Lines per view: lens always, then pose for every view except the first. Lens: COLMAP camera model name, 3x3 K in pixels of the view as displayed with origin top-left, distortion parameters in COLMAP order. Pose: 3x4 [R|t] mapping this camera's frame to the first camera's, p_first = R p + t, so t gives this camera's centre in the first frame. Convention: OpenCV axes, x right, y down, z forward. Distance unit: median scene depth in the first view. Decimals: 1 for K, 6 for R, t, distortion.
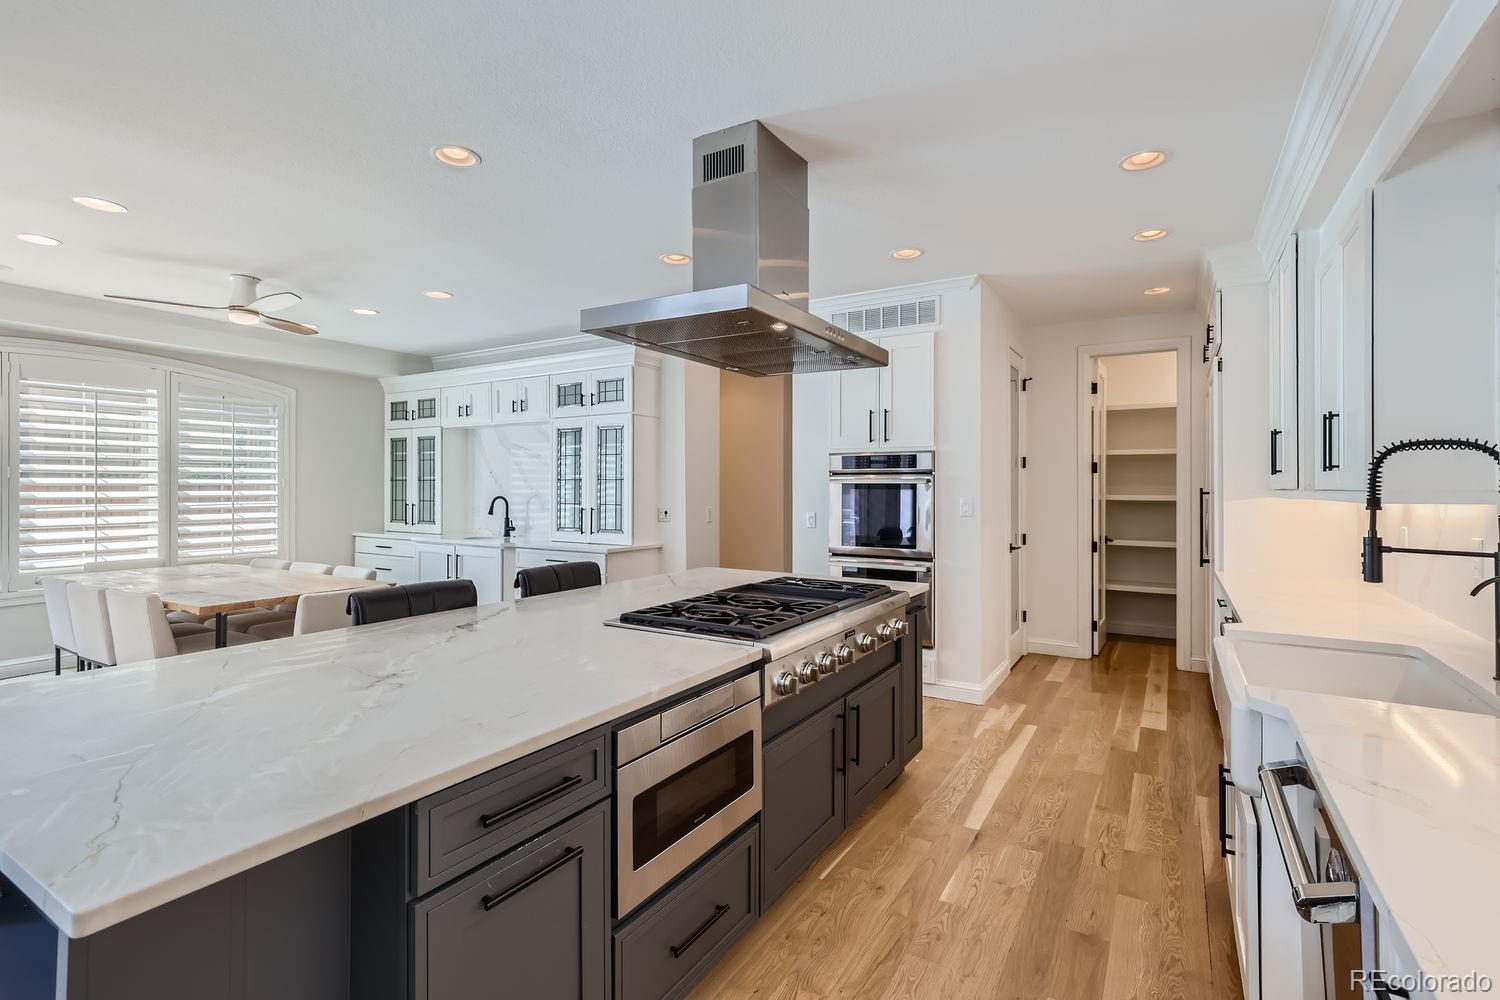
lens RADIAL K [[691.5, 0, 752.3], [0, 691.5, 486.6], [0, 0, 1]] dist [-0.000118, 0.000800]
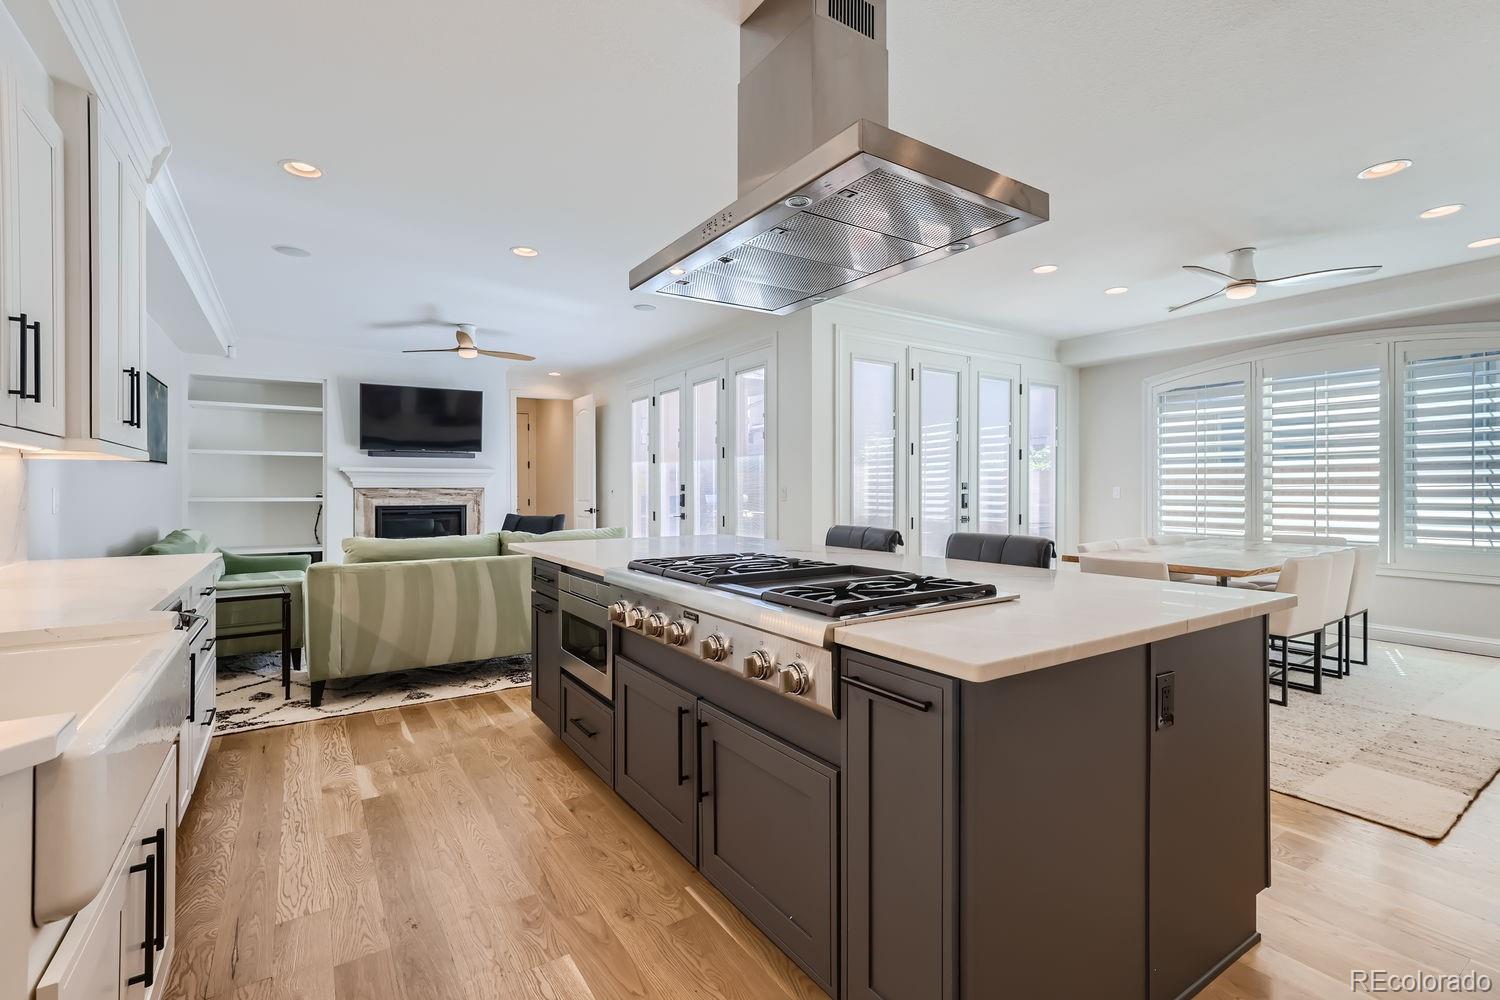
lens RADIAL K [[691.5, 0, 762.8], [0, 691.5, 486.4], [0, 0, 1]] dist [-0.000118, 0.000800]
pose [[-0.416437, -0.003743, -0.909157, 0.329777], [0.000083, 0.999991, -0.004155, 0.029128], [0.909165, -0.001806, -0.416433, 0.566748]]
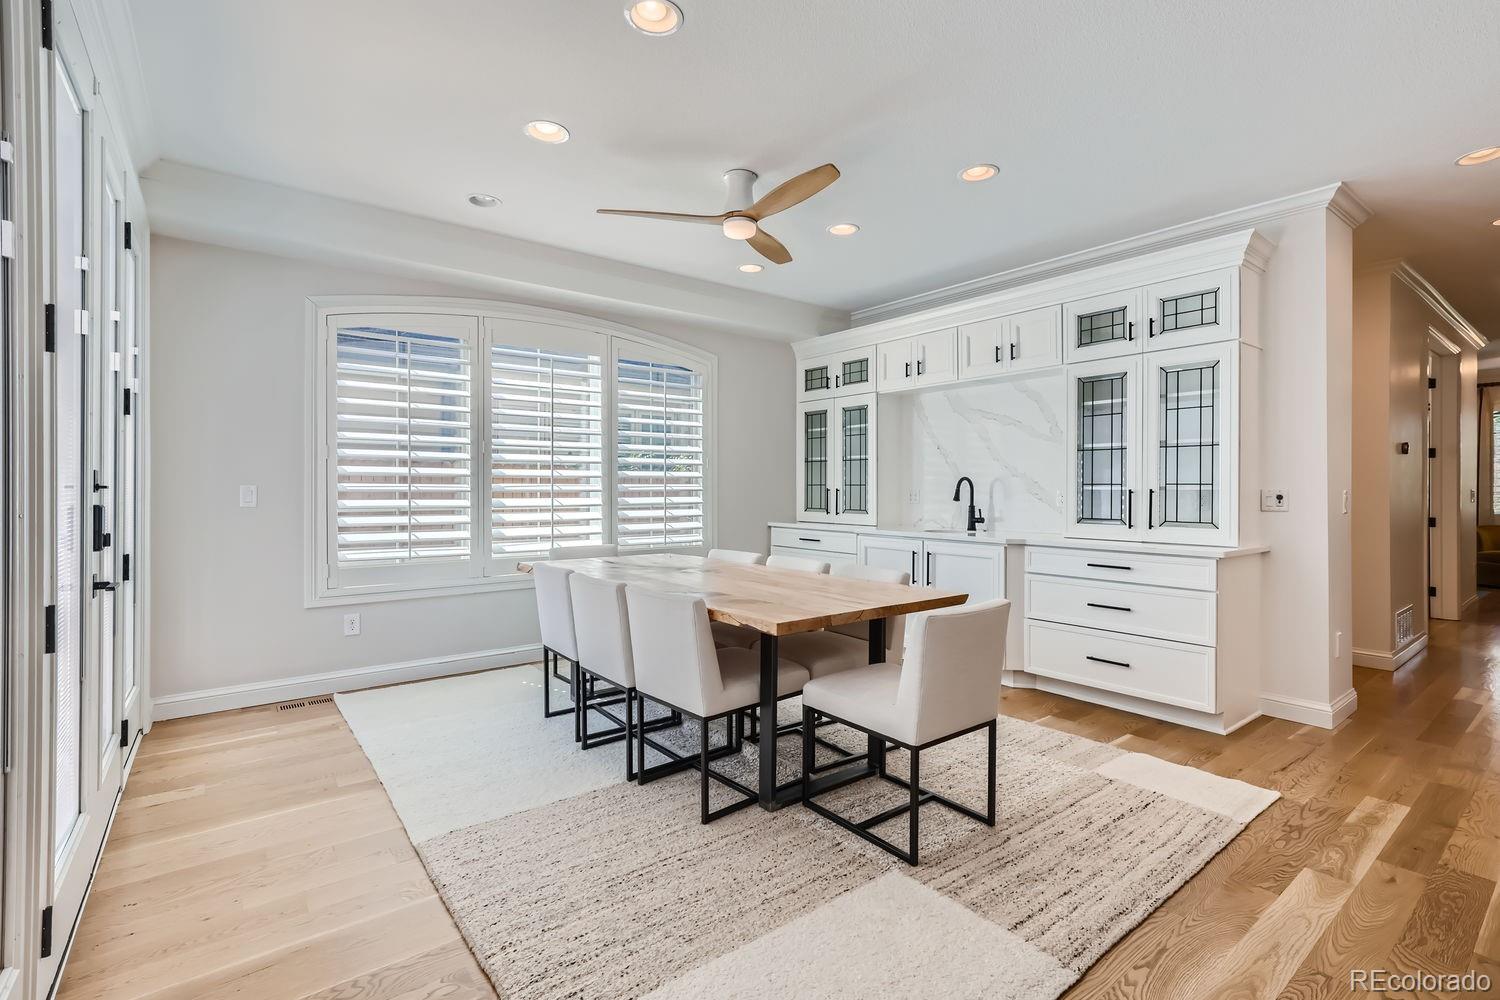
lens RADIAL K [[691.5, 0, 753.4], [0, 691.5, 494.2], [0, 0, 1]] dist [-0.000118, 0.000800]
pose [[0.934343, 0.003167, -0.356361, -0.326873], [-0.000169, 0.999964, 0.008443, 0.027424], [0.356375, -0.007828, 0.934310, 0.217024]]
